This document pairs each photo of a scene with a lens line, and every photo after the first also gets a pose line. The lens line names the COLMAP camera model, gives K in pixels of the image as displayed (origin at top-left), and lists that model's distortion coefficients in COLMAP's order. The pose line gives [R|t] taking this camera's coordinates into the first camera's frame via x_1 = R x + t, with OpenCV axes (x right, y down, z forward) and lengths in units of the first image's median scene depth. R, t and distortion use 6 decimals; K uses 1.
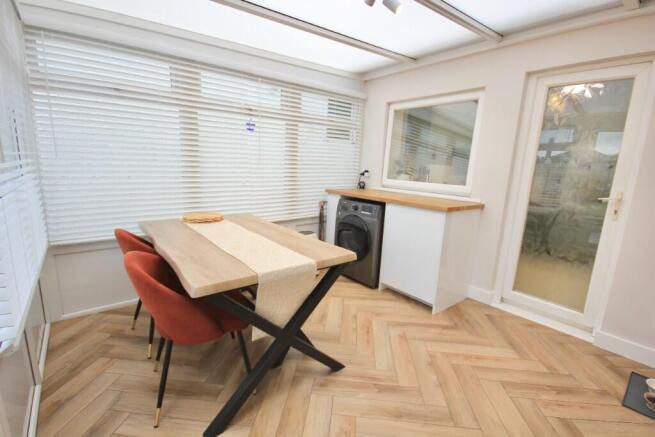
lens RADIAL K [[302.1, 0, 332.0], [0, 302.1, 222.4], [0, 0, 1]] dist [-0.004097, -0.000917]
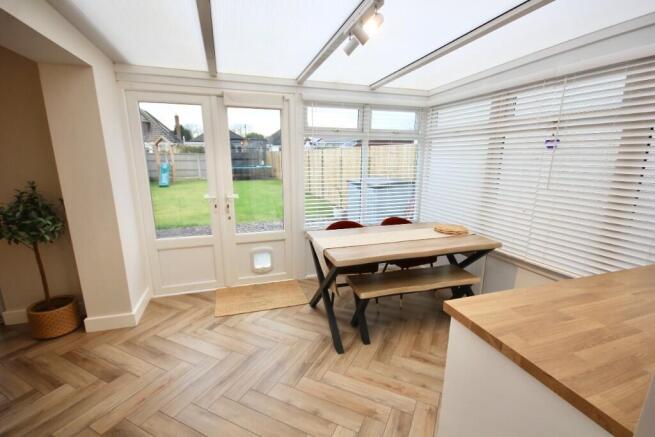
lens RADIAL K [[302.1, 0, 332.0], [0, 302.1, 222.4], [0, 0, 1]] dist [-0.004097, -0.000917]
pose [[-0.351077, 0.163081, -0.922036, 0.835690], [-0.194187, 0.950626, 0.242077, -0.241979], [0.915989, 0.264035, -0.302075, 0.925156]]
